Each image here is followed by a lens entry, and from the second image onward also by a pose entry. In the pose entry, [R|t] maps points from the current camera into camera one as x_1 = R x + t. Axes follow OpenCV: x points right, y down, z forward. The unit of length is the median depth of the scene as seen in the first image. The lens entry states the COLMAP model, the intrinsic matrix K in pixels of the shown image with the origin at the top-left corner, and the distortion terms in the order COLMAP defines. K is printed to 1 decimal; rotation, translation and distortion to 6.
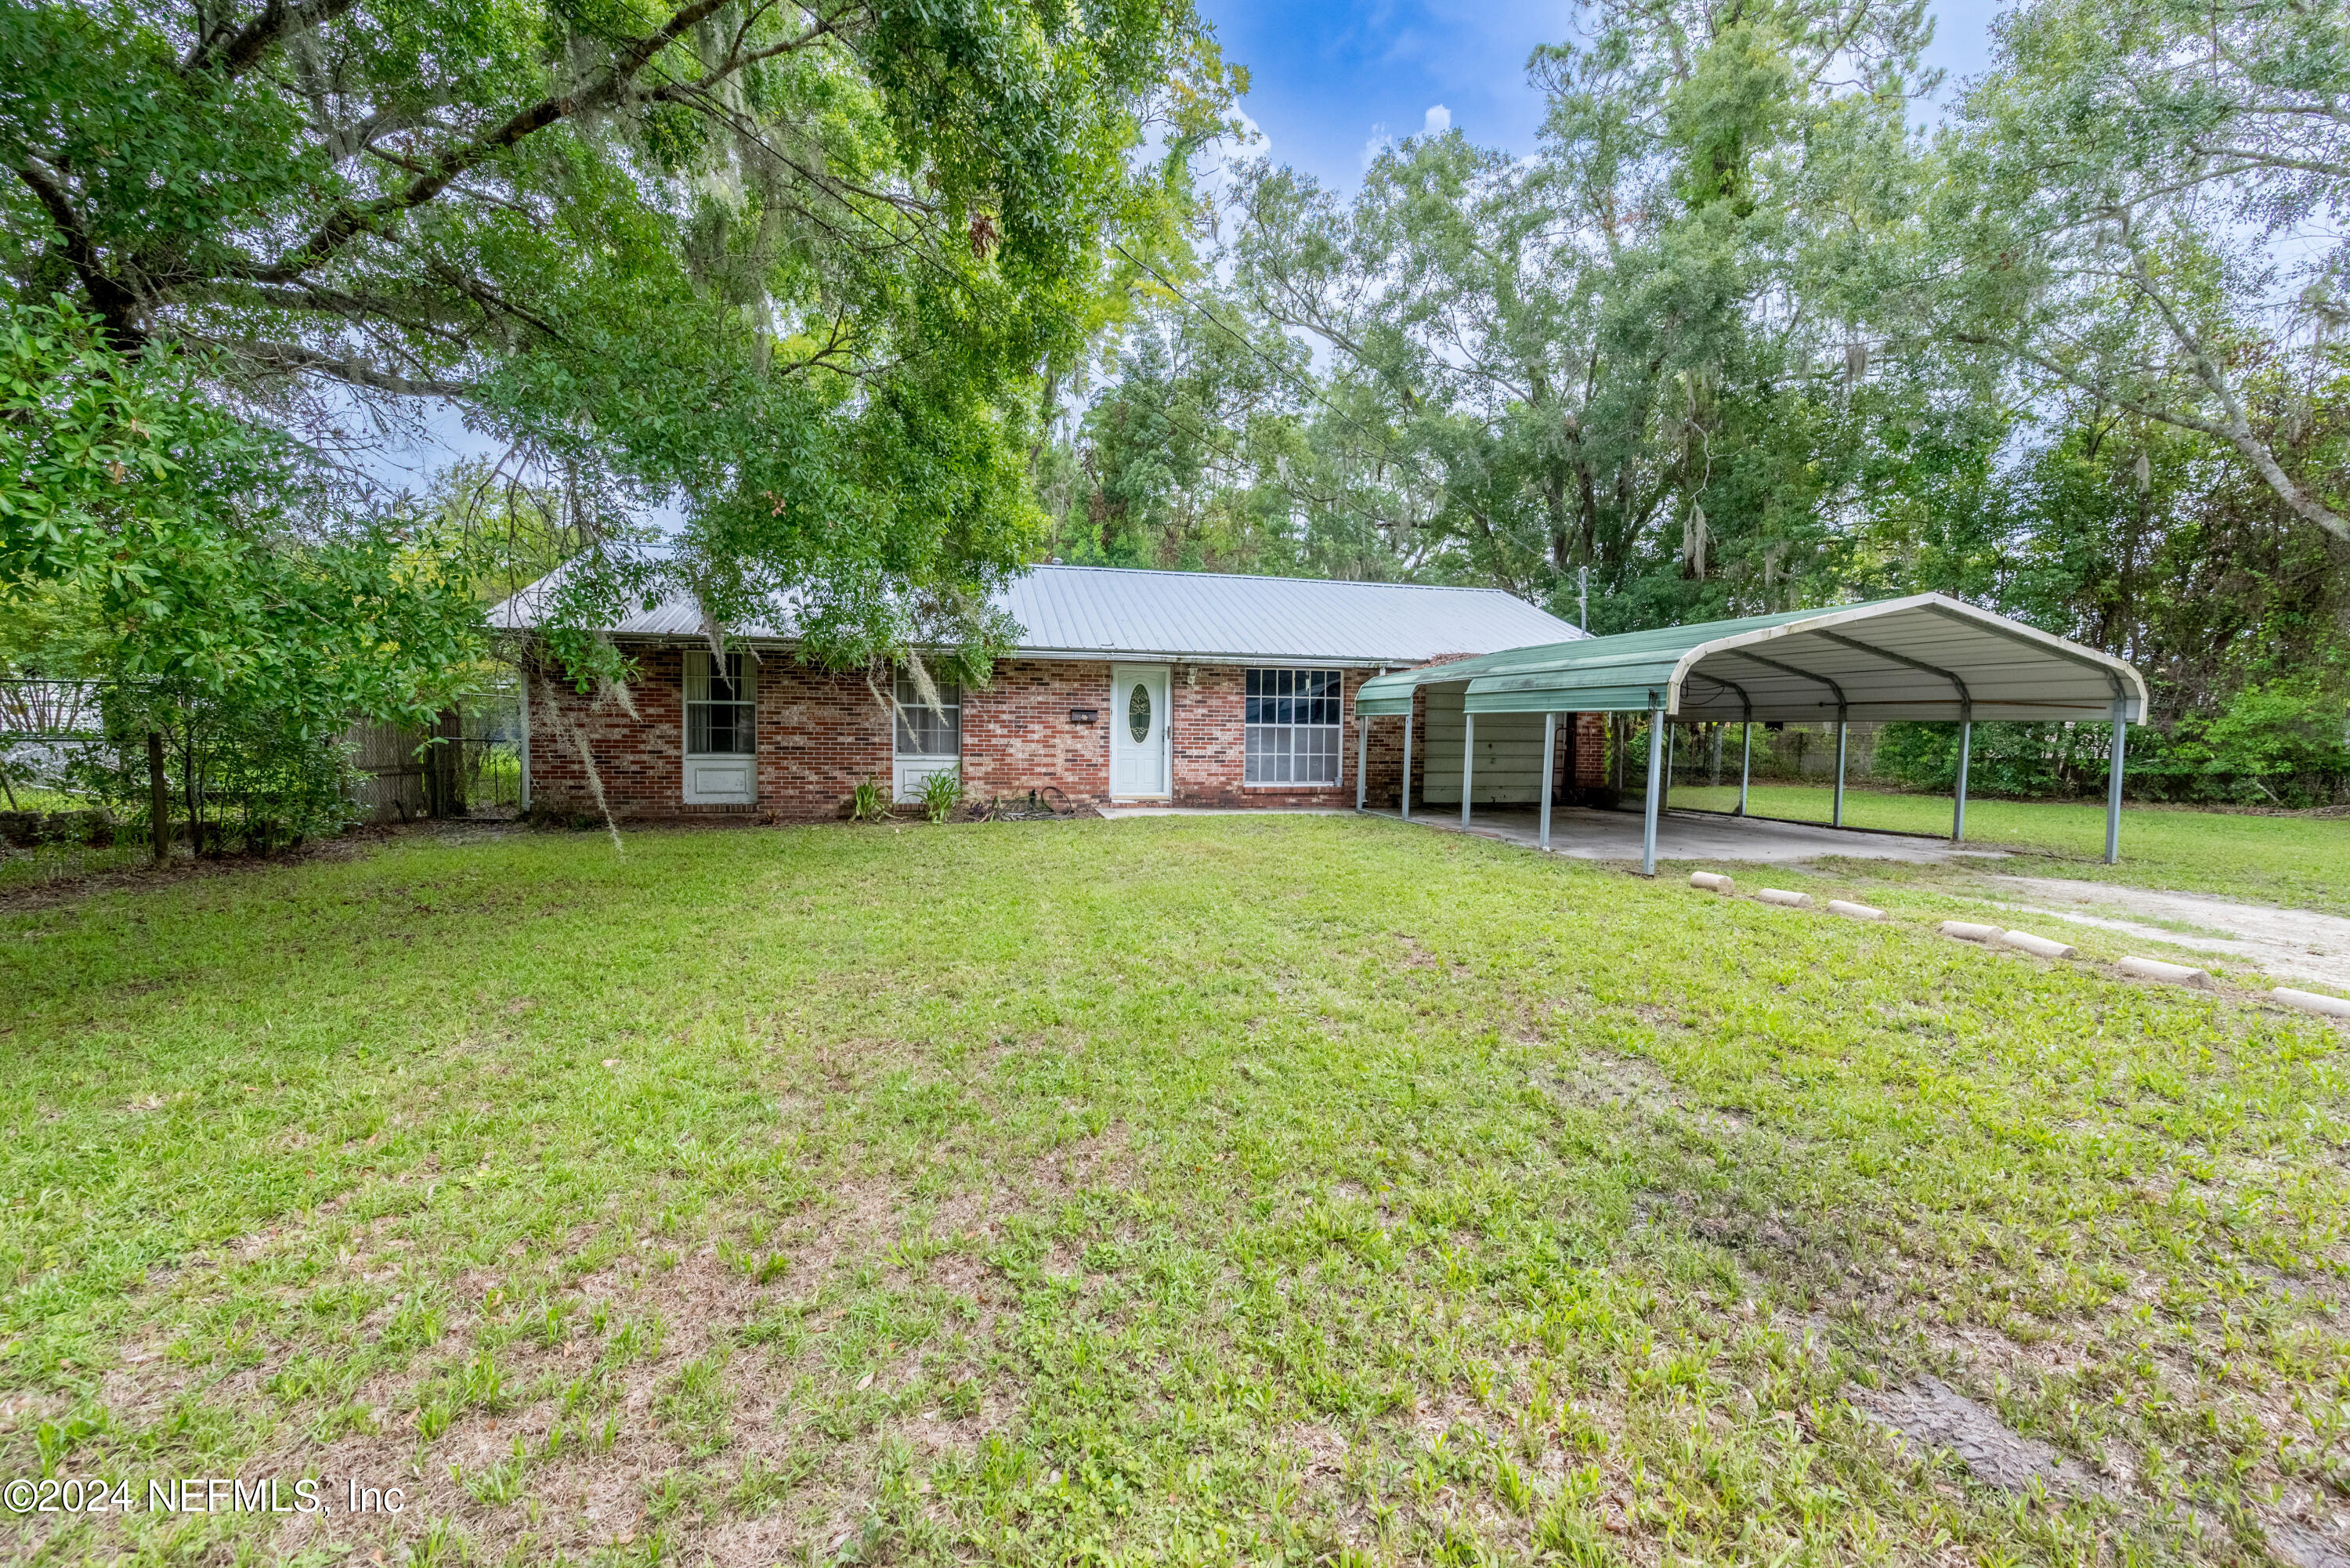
lens RADIAL K [[920.5, 0, 1176.1], [0, 920.5, 781.2], [0, 0, 1]] dist [-0.000625, -0.000252]
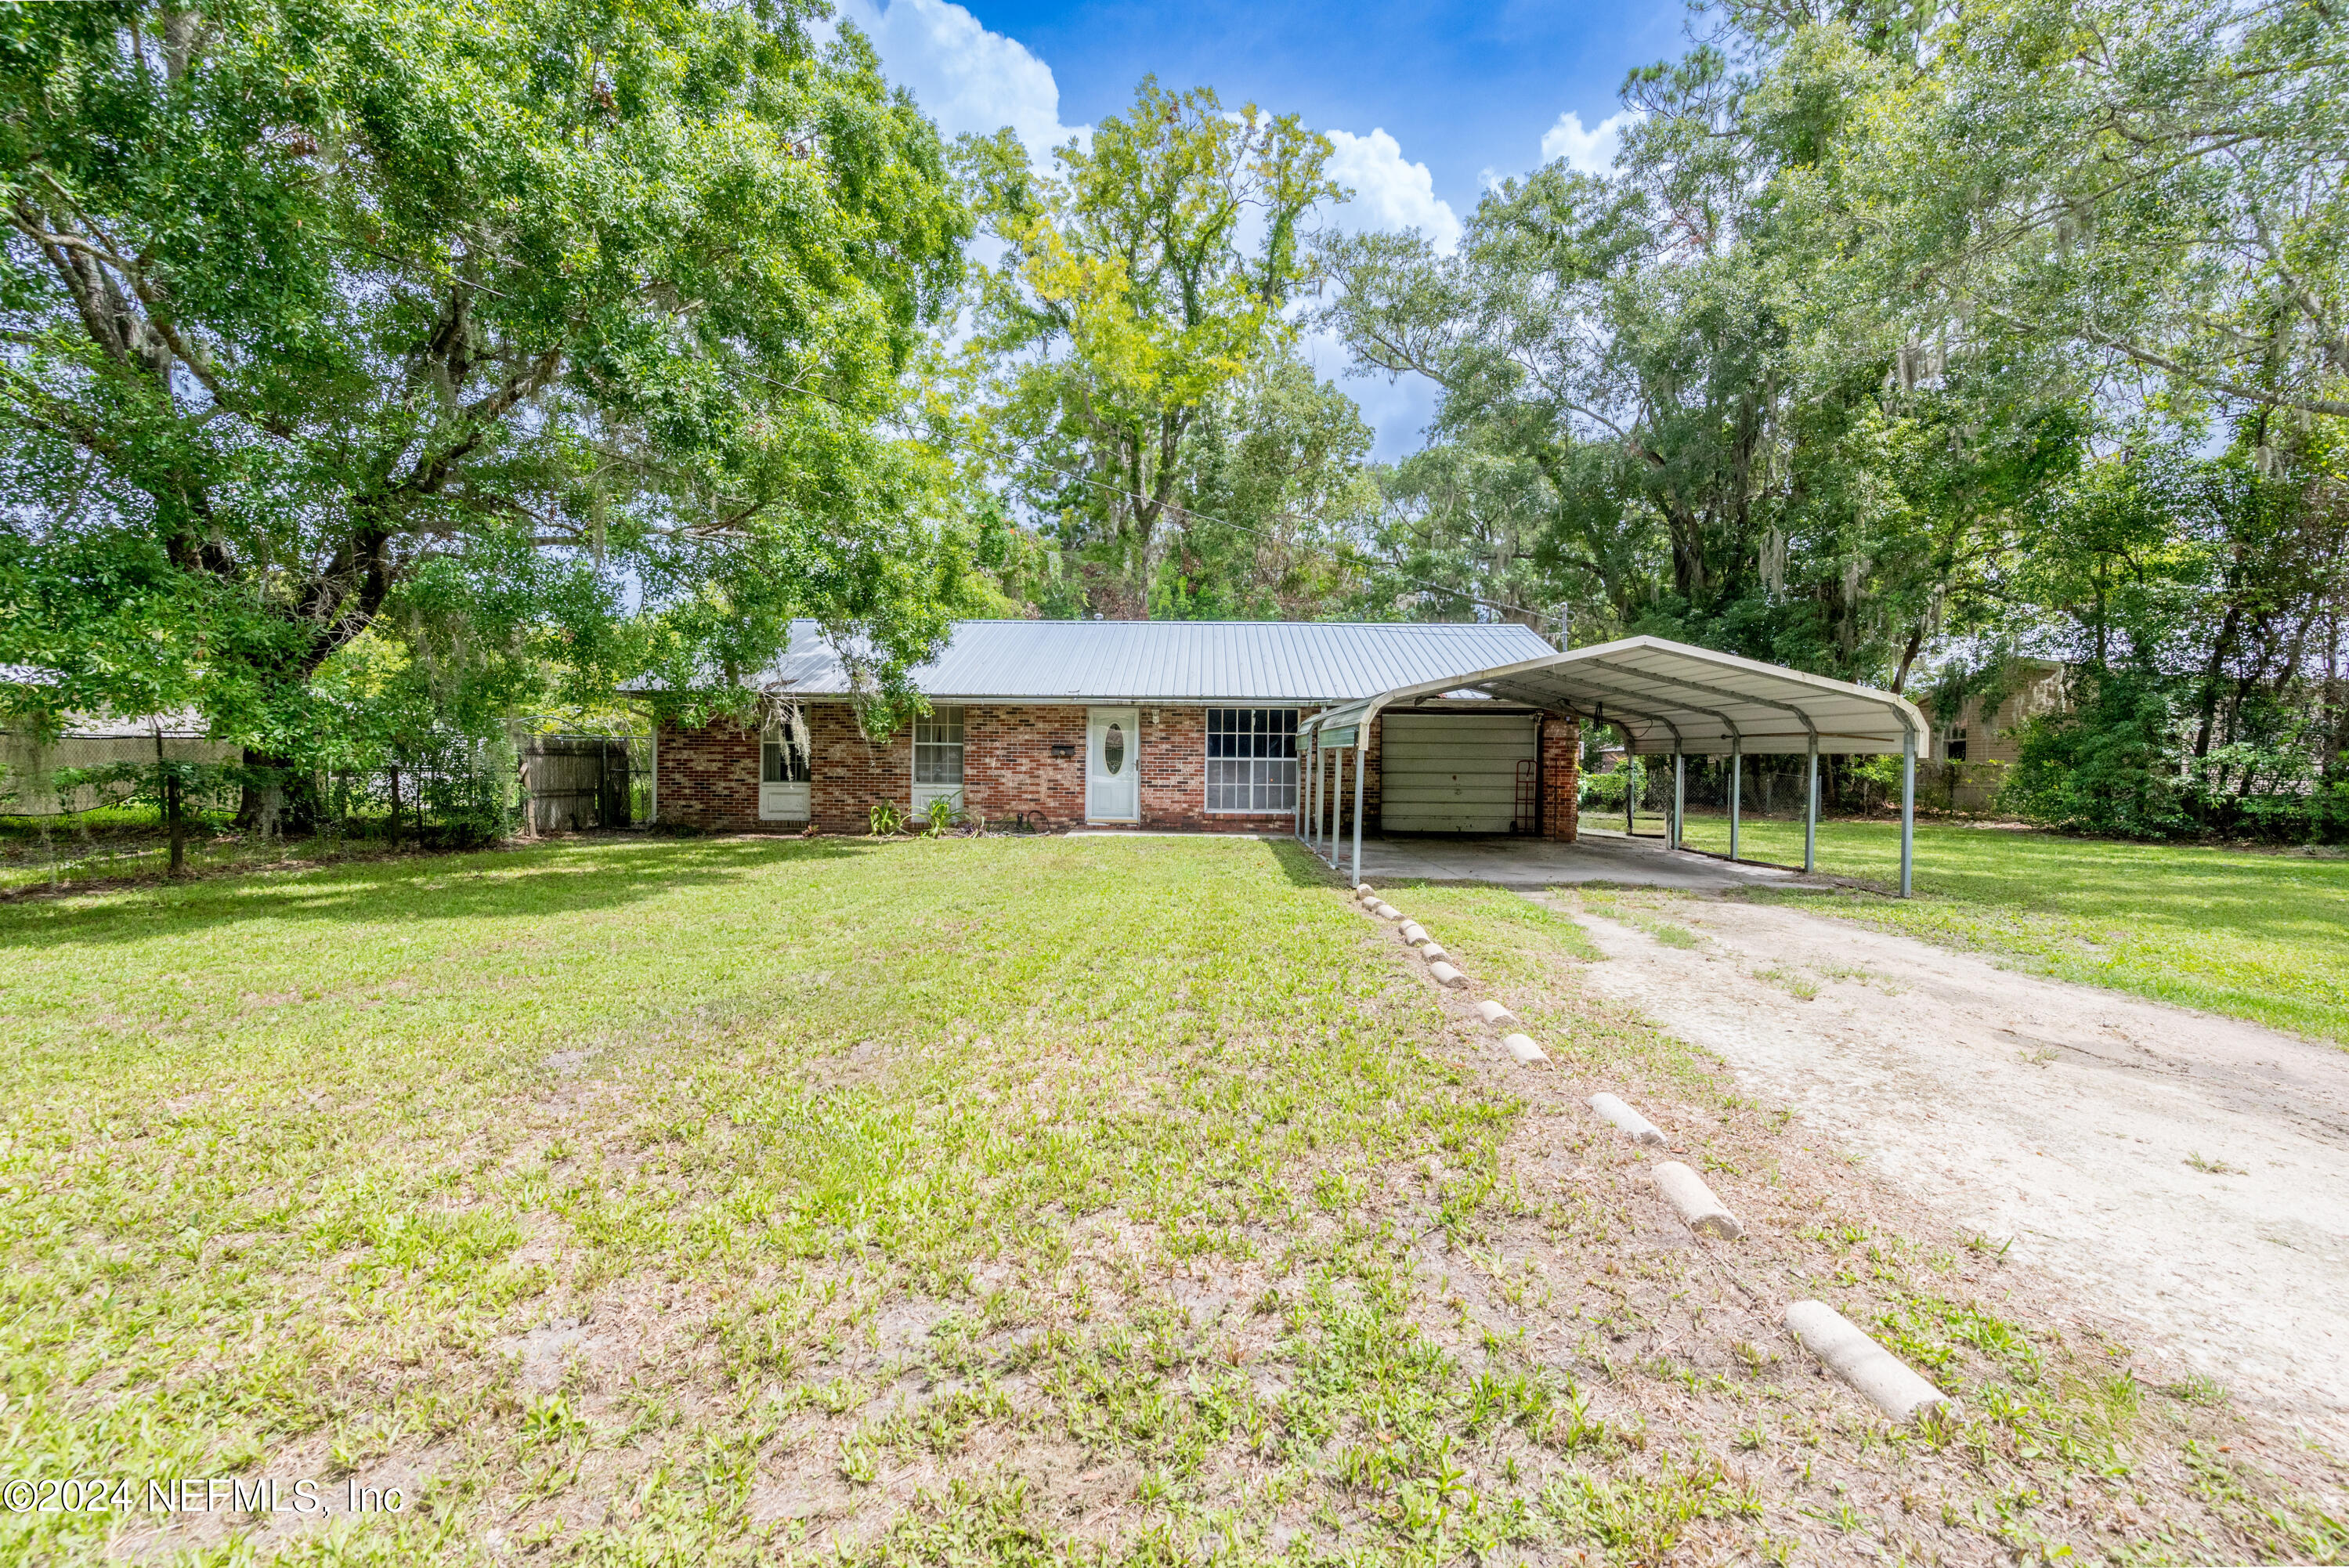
lens RADIAL K [[925.3, 0, 1176.4], [0, 925.3, 784.5], [0, 0, 1]] dist [-0.001935, 0.000086]
pose [[0.968276, 0.004303, -0.249845, 0.333459], [-0.012188, 0.999475, -0.030018, 0.005758], [0.249584, 0.032111, 0.967820, -0.113896]]
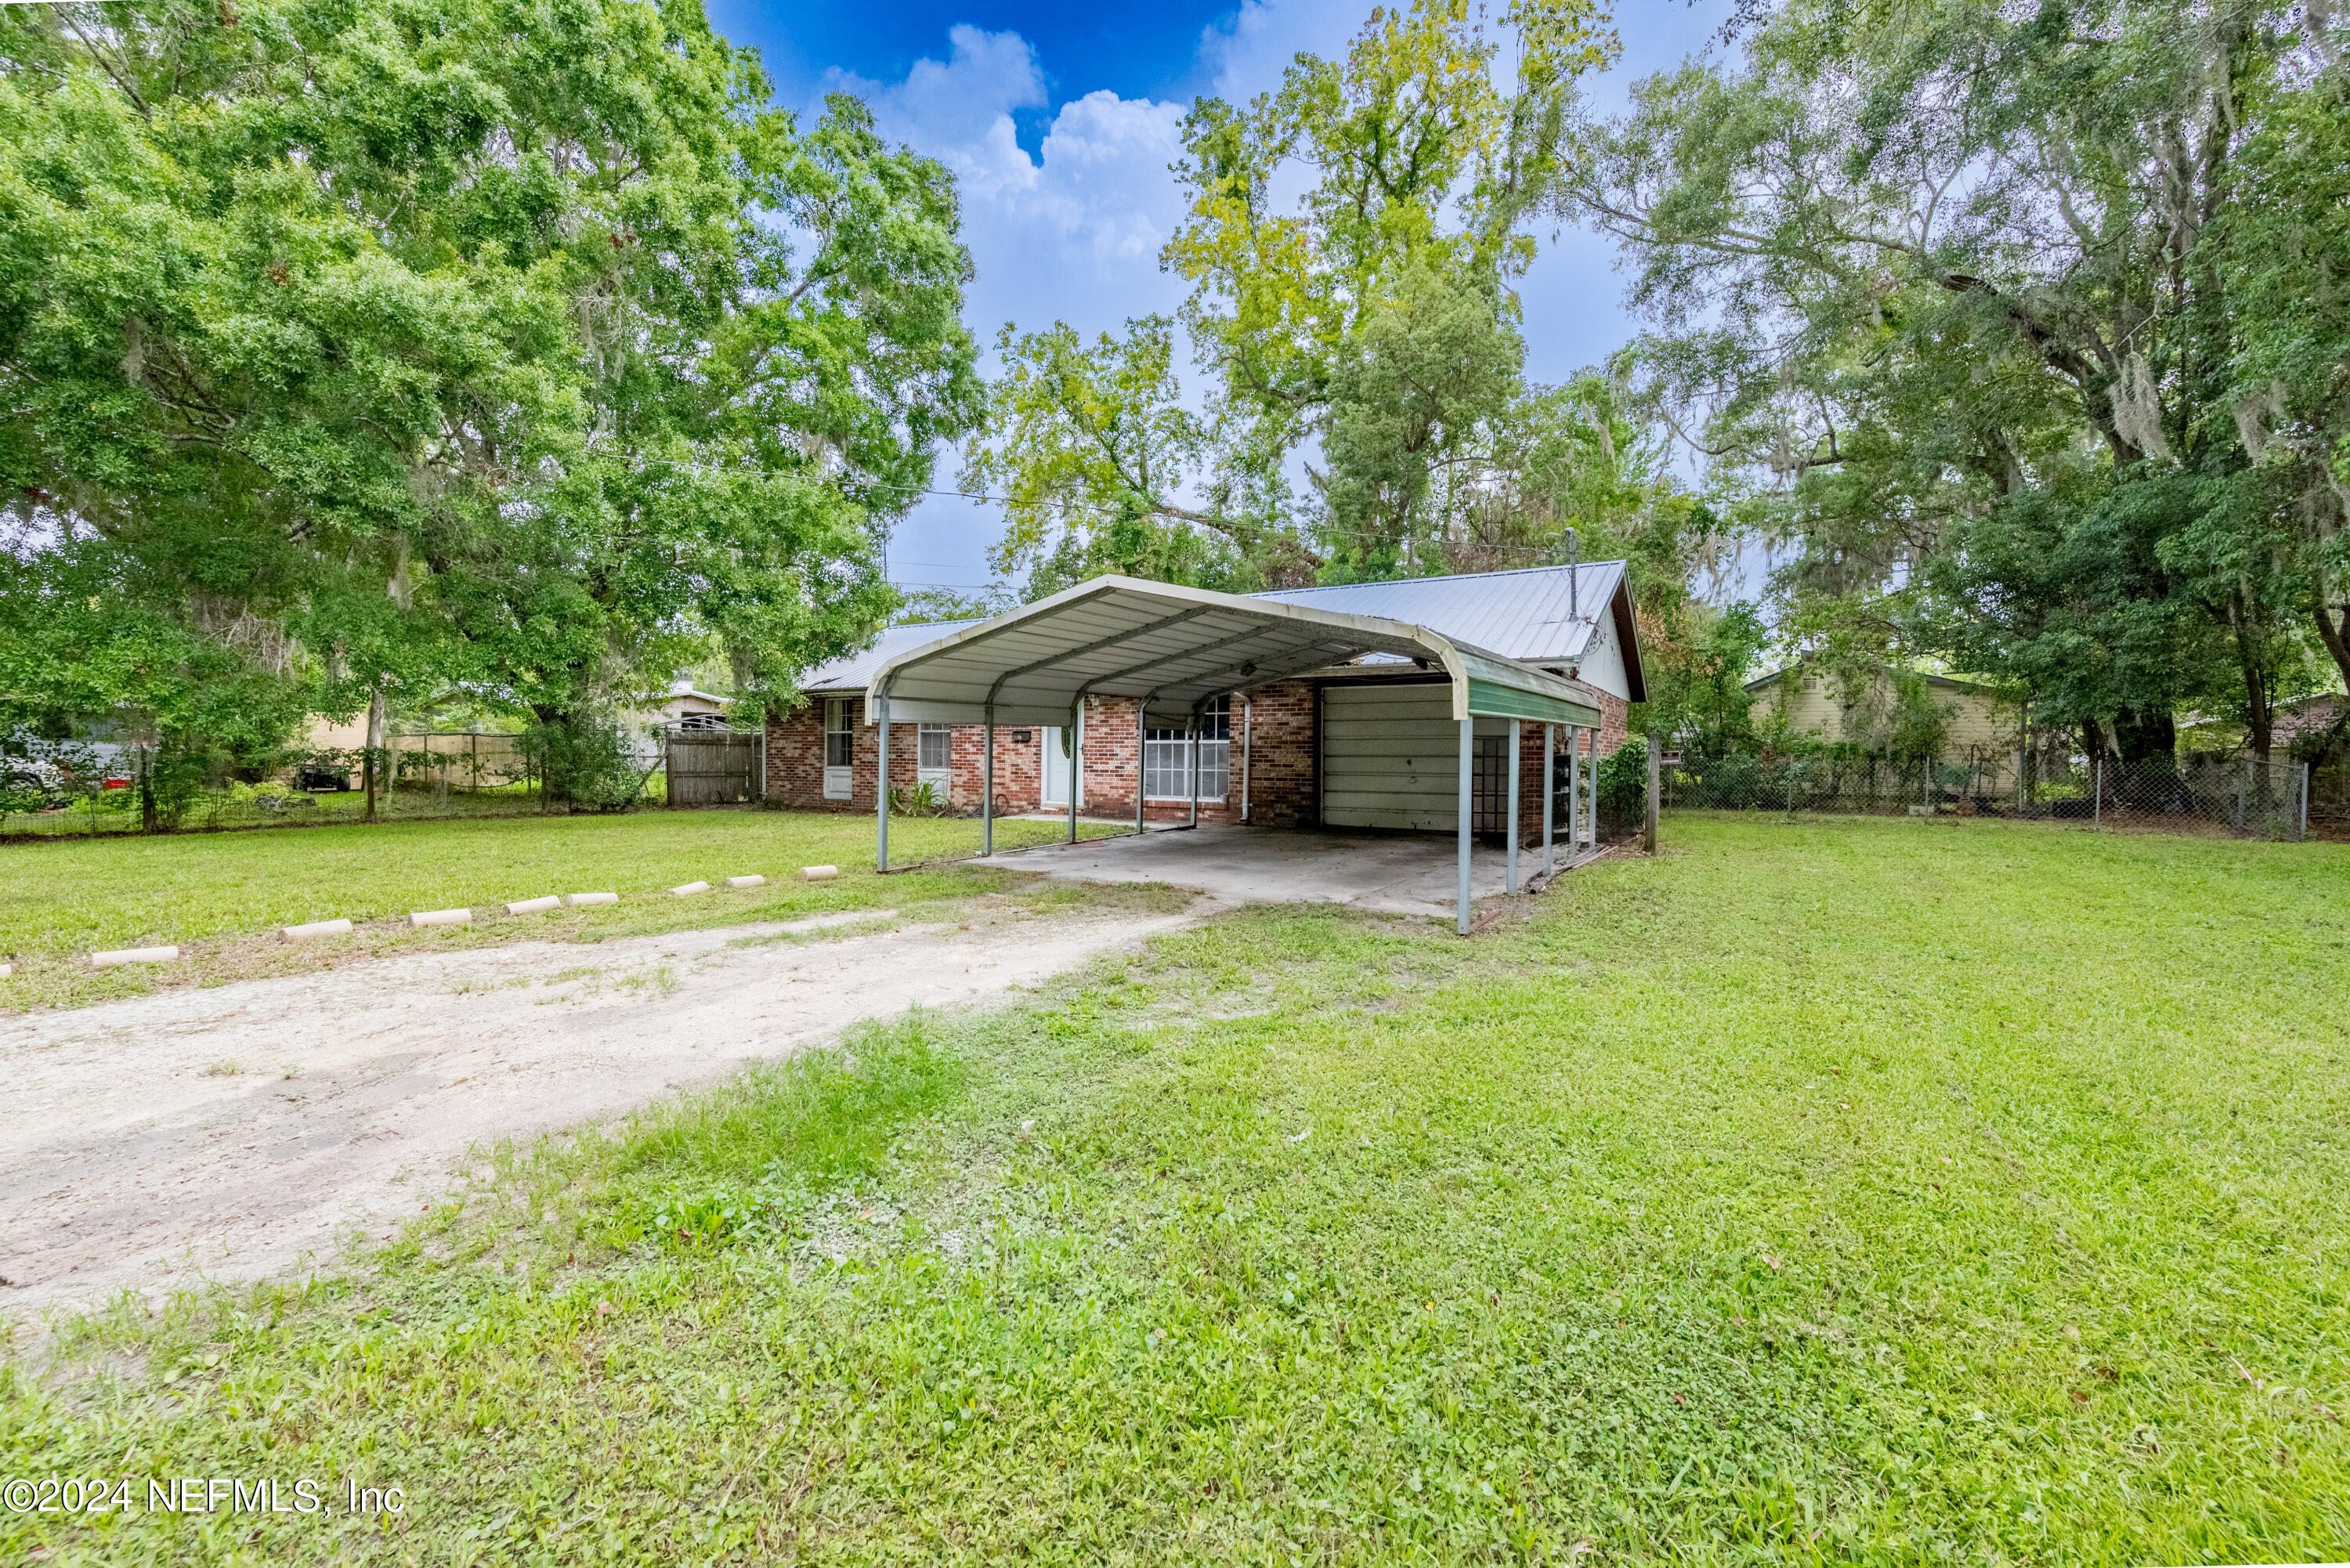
lens RADIAL K [[960.5, 0, 1180.2], [0, 960.5, 780.8], [0, 0, 1]] dist [0.000758, 0.000115]
pose [[0.720236, 0.013002, -0.693607, 0.903961], [-0.031949, 0.999385, -0.014443, -0.001175], [0.692993, 0.032562, 0.720209, 0.237281]]
